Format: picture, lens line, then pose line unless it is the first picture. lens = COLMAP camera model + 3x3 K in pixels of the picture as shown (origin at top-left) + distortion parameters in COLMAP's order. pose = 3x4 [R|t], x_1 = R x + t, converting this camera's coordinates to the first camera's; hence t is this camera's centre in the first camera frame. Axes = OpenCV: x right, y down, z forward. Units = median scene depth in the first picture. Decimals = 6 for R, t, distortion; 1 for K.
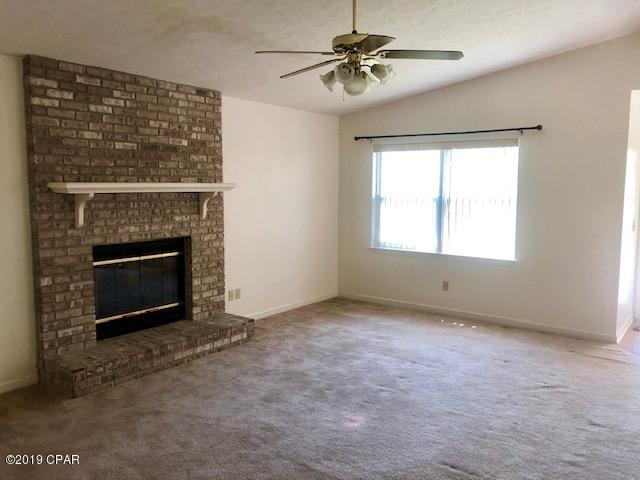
lens RADIAL K [[529.3, 0, 324.0], [0, 529.3, 239.9], [0, 0, 1]] dist [0.037657, -0.055907]
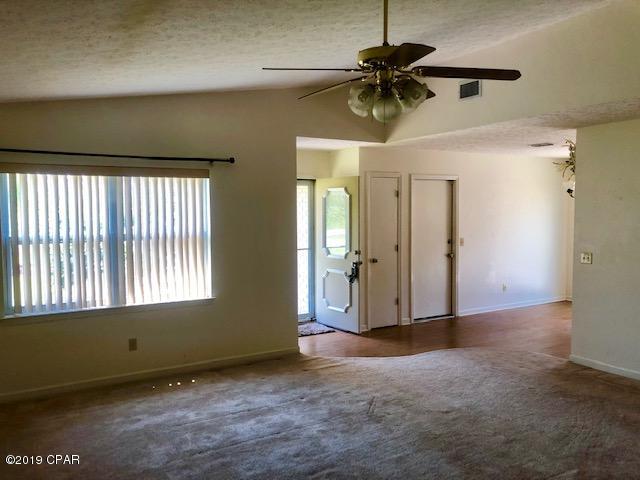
lens RADIAL K [[529.3, 0, 319.9], [0, 529.3, 235.5], [0, 0, 1]] dist [0.037657, -0.055907]
pose [[0.385445, -0.058887, 0.920850, -0.438918], [0.105036, 0.994275, 0.019617, -0.071537], [-0.916733, 0.089161, 0.389423, 0.460153]]
